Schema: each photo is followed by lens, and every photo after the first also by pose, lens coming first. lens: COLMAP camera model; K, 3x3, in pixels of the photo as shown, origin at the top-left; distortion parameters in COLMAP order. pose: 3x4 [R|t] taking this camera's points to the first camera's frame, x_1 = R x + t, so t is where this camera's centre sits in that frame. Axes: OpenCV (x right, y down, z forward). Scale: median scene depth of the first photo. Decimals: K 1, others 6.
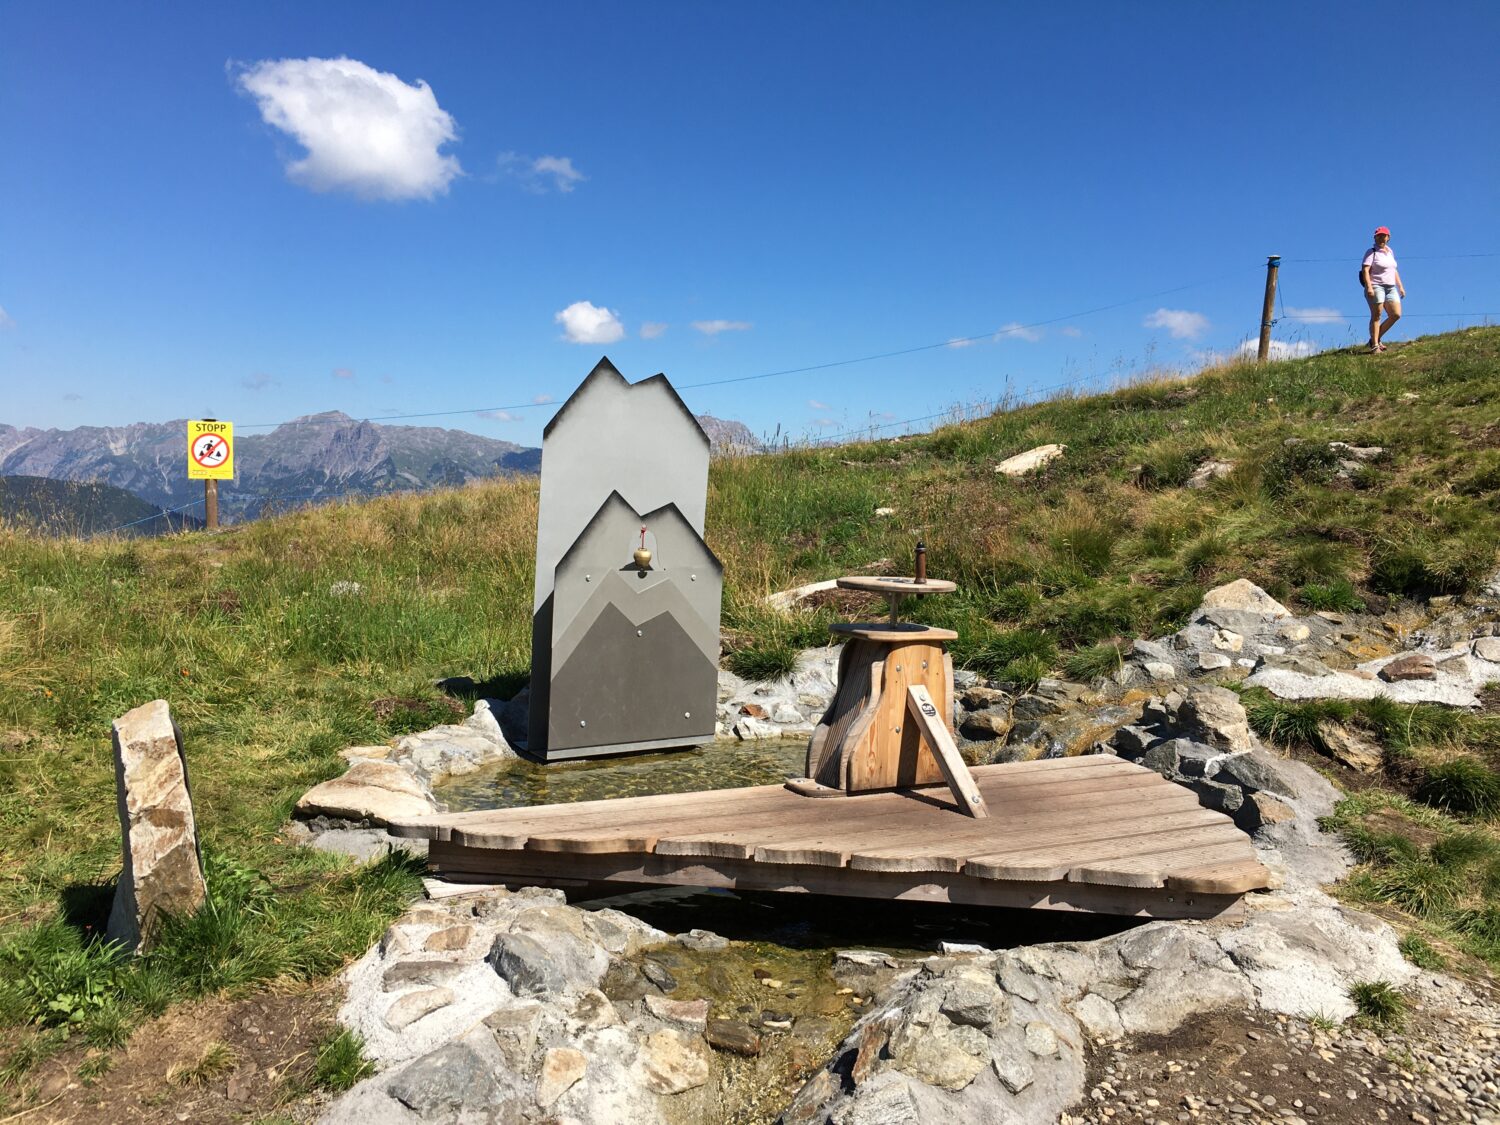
lens RADIAL K [[1269.1, 0, 747.5], [0, 1269.1, 566.1], [0, 0, 1]] dist [0.076392, -0.090180]
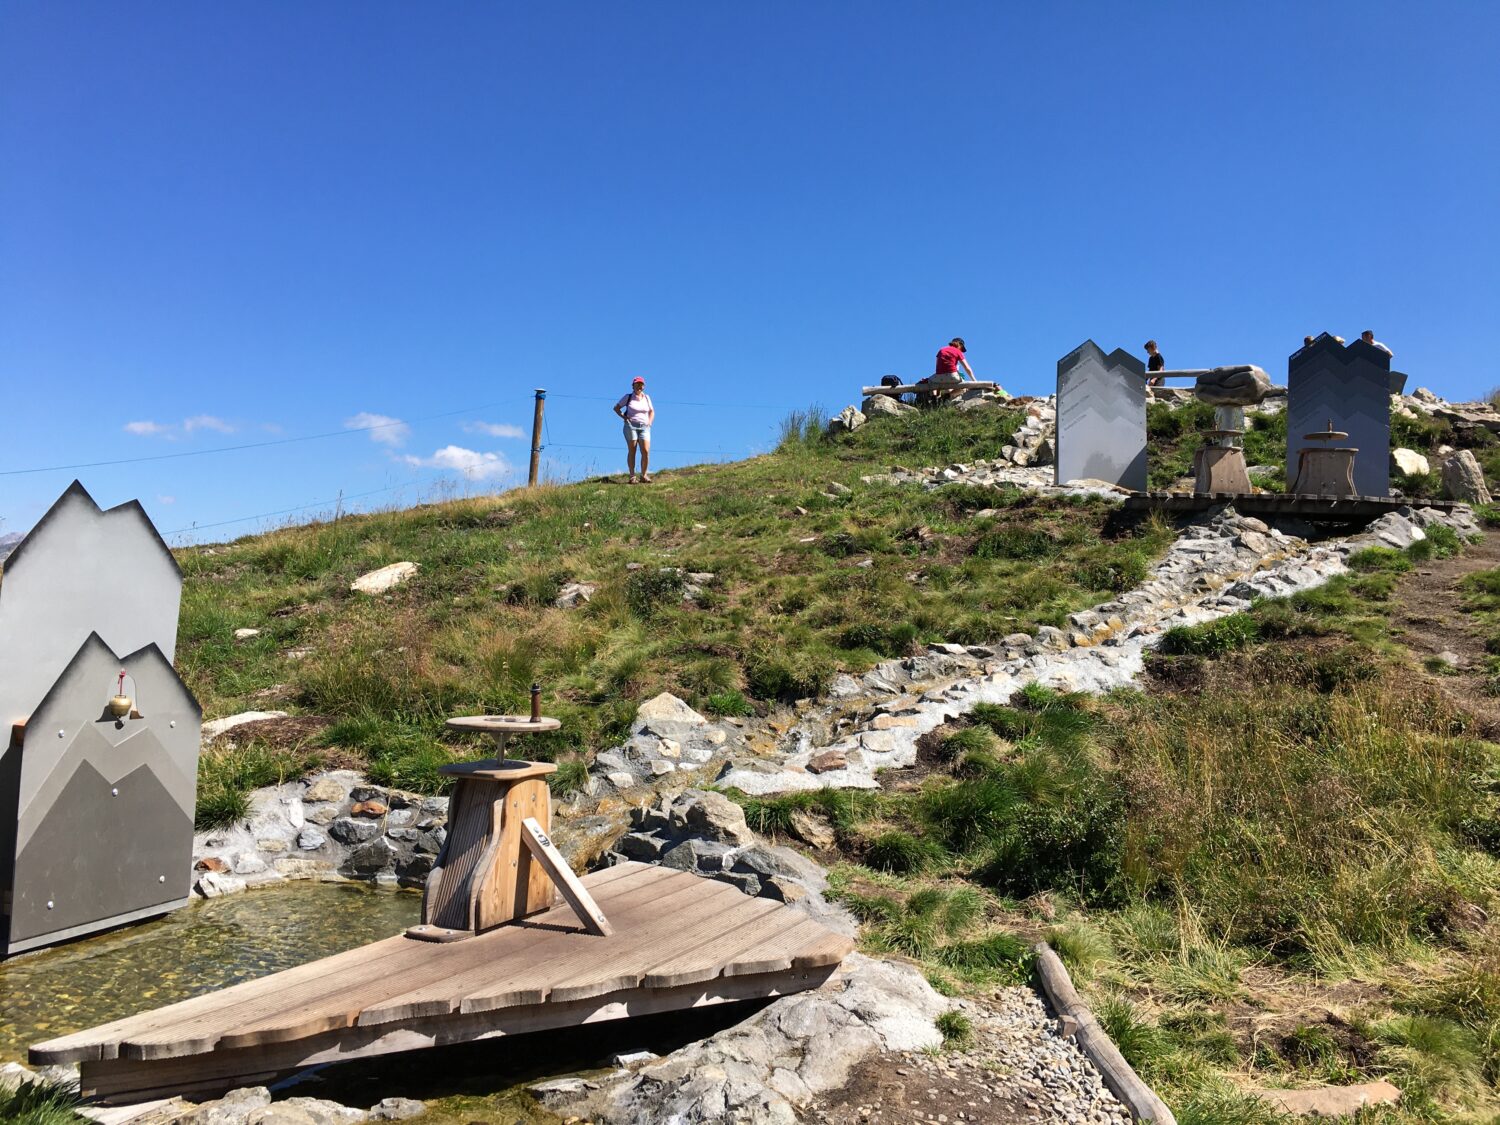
lens RADIAL K [[1269.1, 0, 752.5], [0, 1269.1, 573.8], [0, 0, 1]] dist [0.076392, -0.090180]
pose [[0.824440, 0.004256, 0.565933, -0.270014], [0.036966, 0.997431, -0.061351, -0.032144], [-0.564741, 0.071501, 0.822165, 0.005615]]
